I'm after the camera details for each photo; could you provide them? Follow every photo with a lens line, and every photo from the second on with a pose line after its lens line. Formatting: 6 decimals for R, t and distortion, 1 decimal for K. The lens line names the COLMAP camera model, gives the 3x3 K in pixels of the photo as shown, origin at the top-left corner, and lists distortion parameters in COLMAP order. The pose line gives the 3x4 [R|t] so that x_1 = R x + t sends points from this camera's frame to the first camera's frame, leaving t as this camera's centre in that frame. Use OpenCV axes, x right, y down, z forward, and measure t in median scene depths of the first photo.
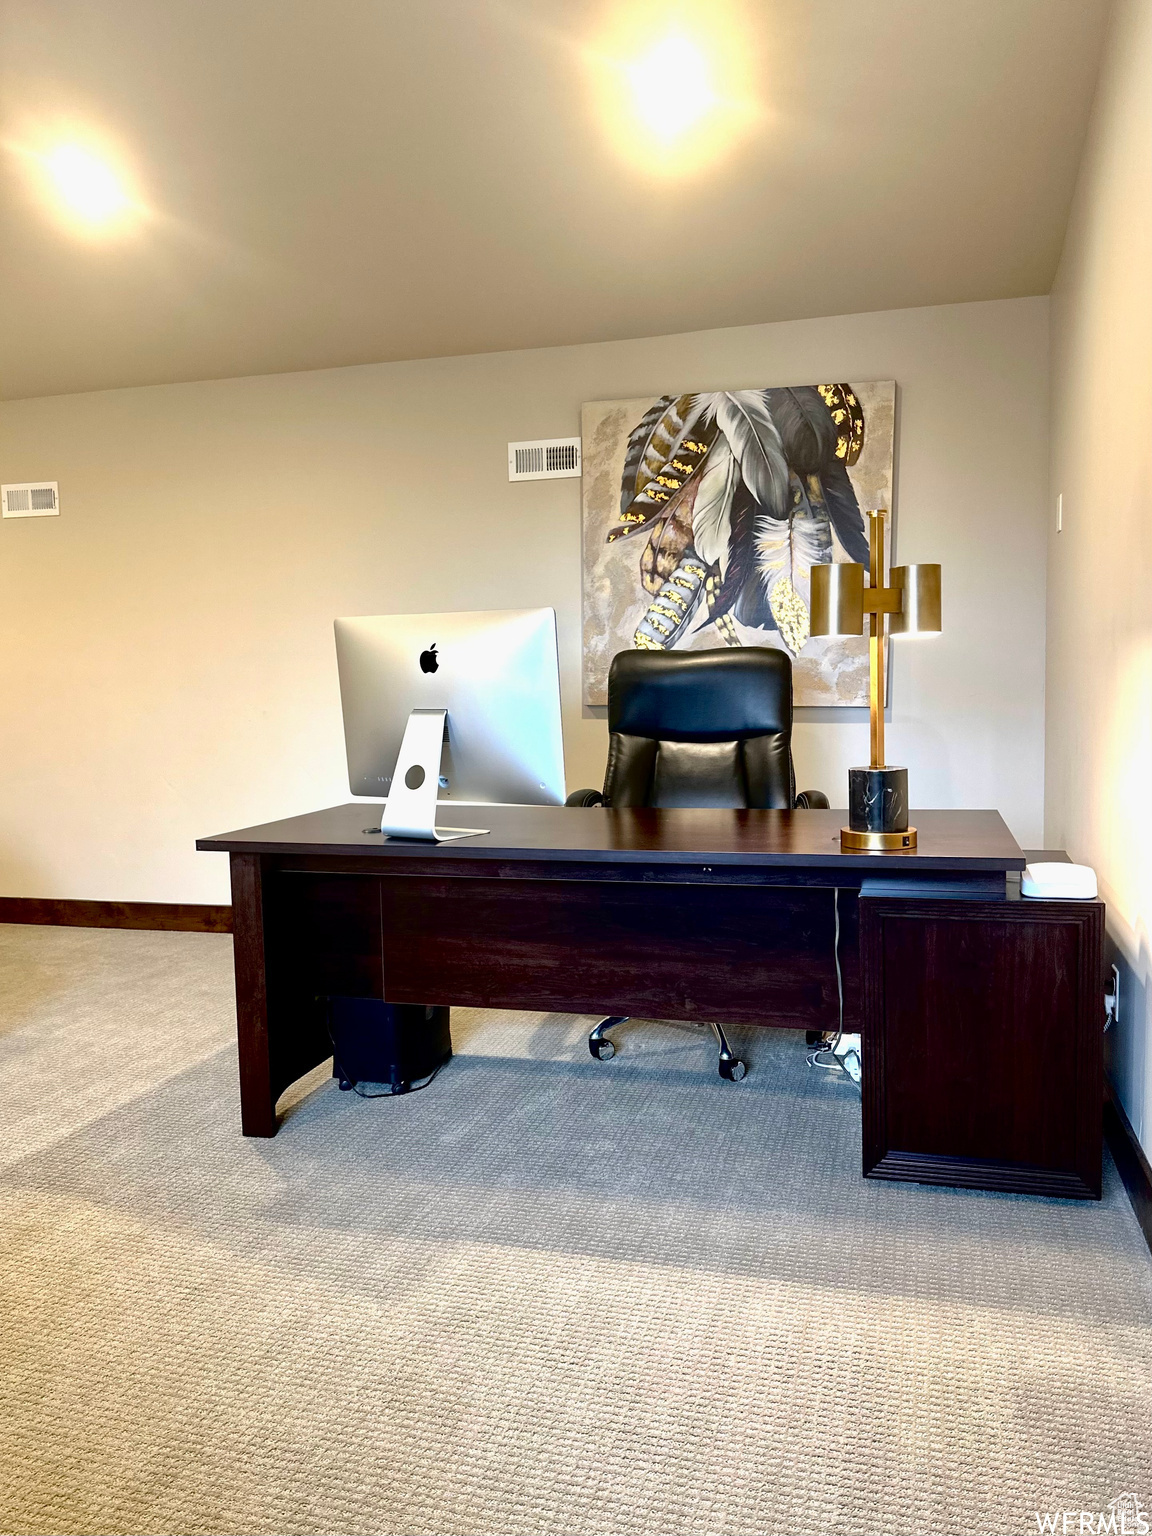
lens RADIAL K [[1107.0, 0, 582.5], [0, 1107.0, 799.3], [0, 0, 1]] dist [0.052994, -0.050886]
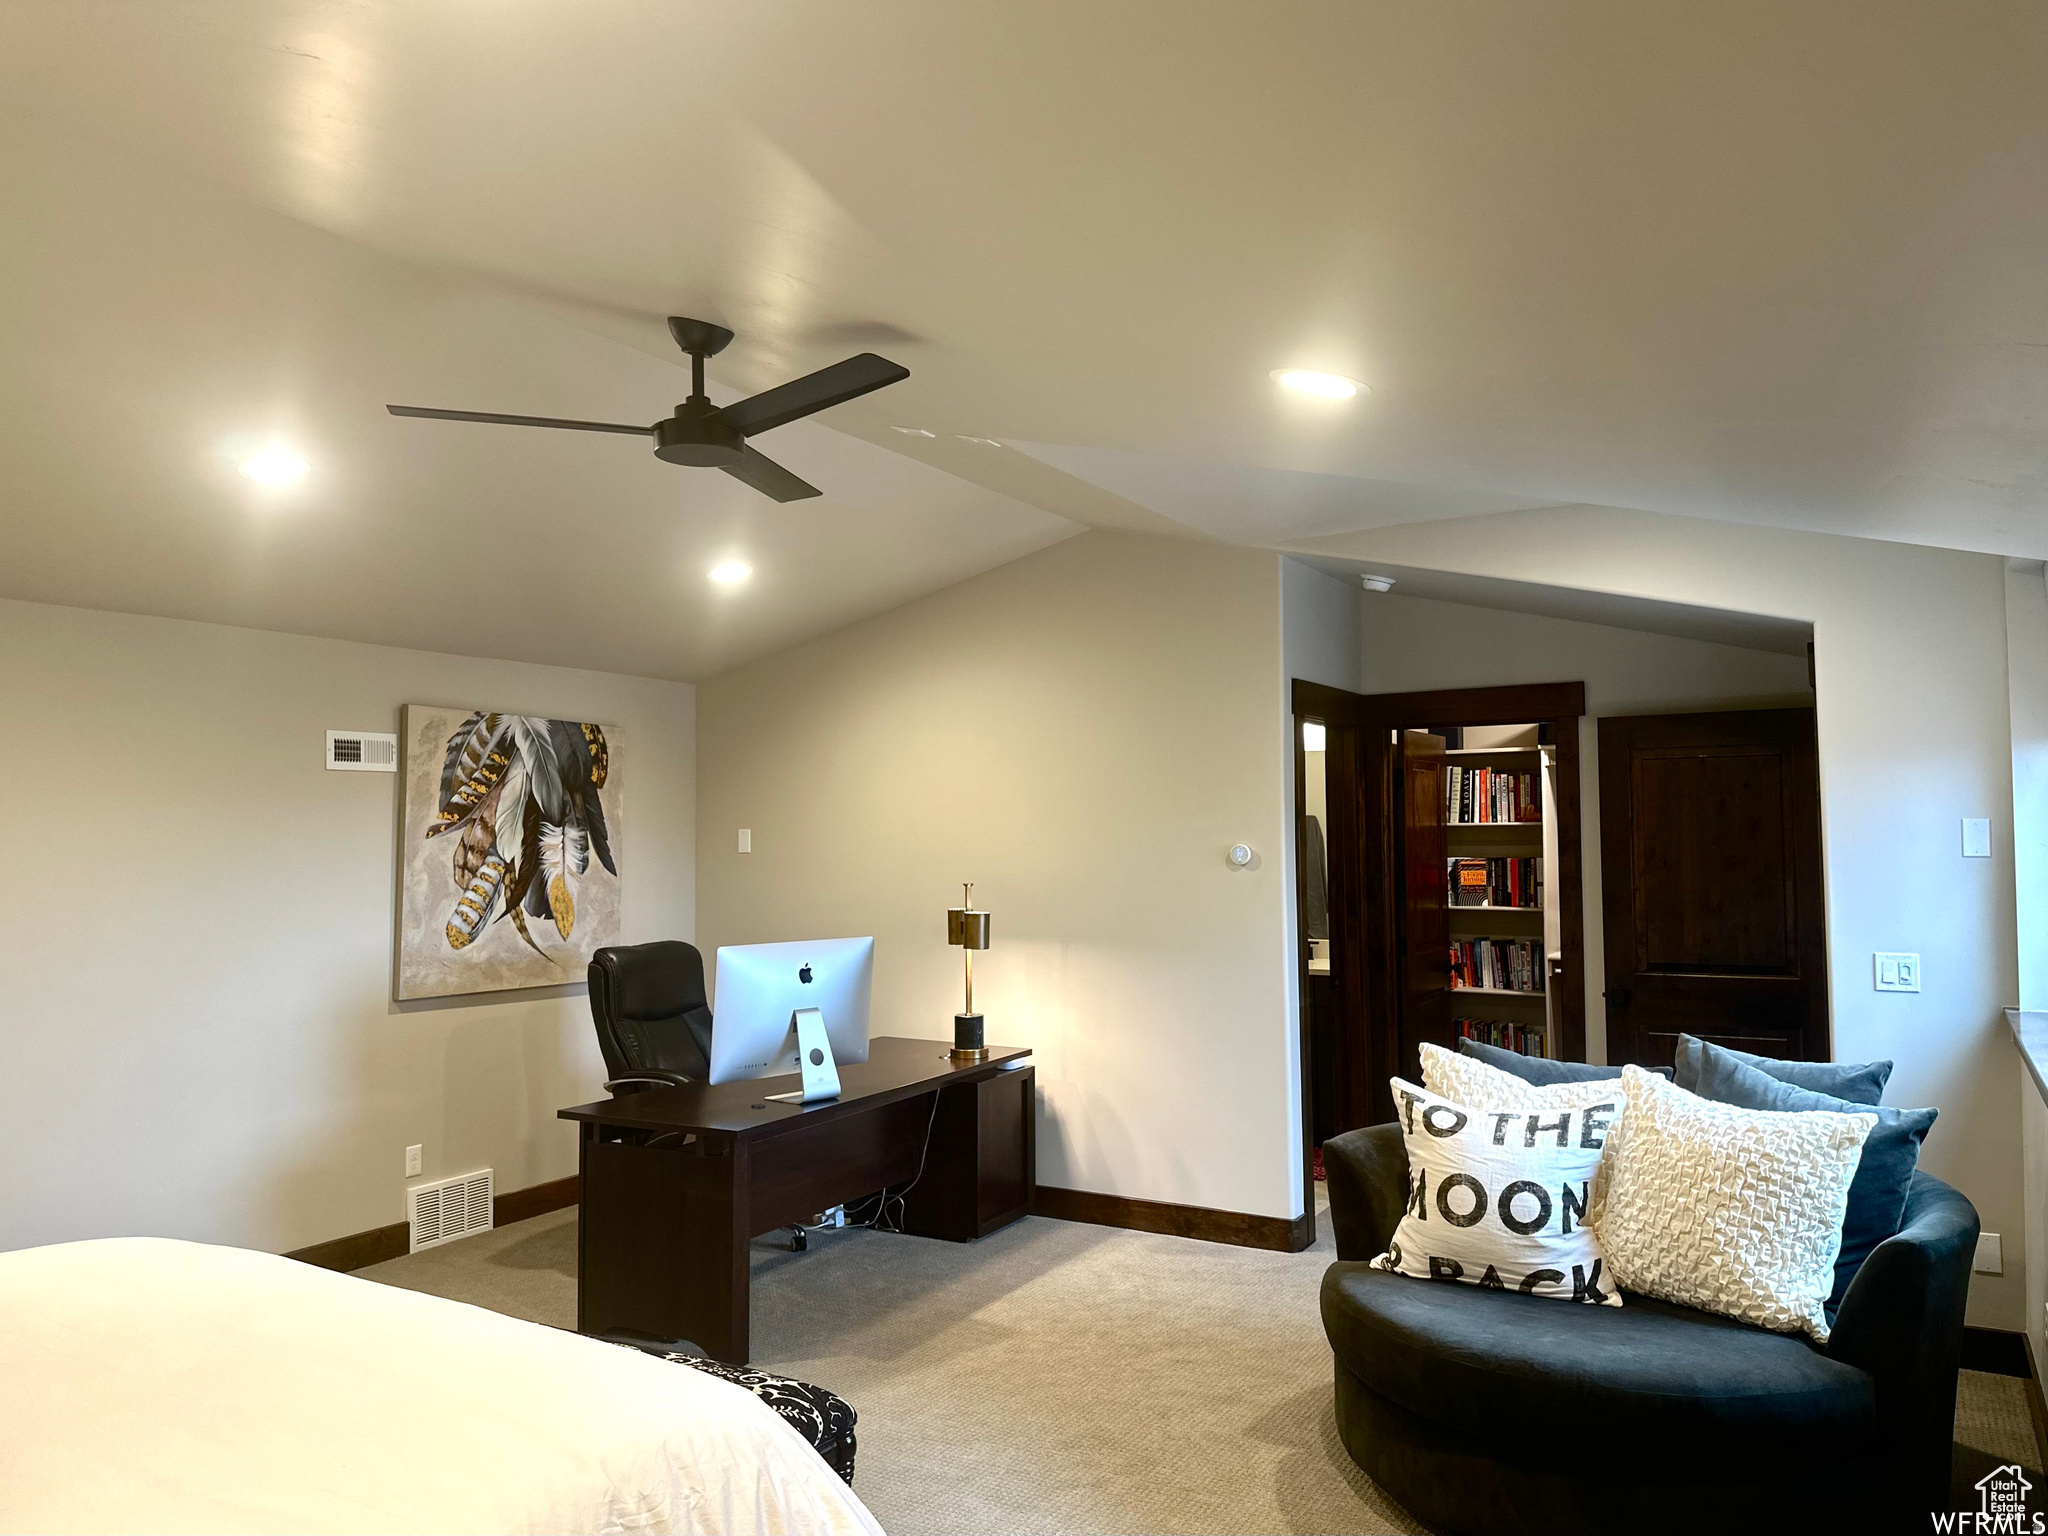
lens RADIAL K [[1476.0, 0, 1024.0], [0, 1476.0, 768.0], [0, 0, 1]] dist [0.052994, -0.050886]
pose [[0.246618, 0.063567, 0.967026, -1.209433], [0.107367, 0.989912, -0.092453, -0.111943], [-0.963147, 0.126627, 0.237305, 0.135342]]
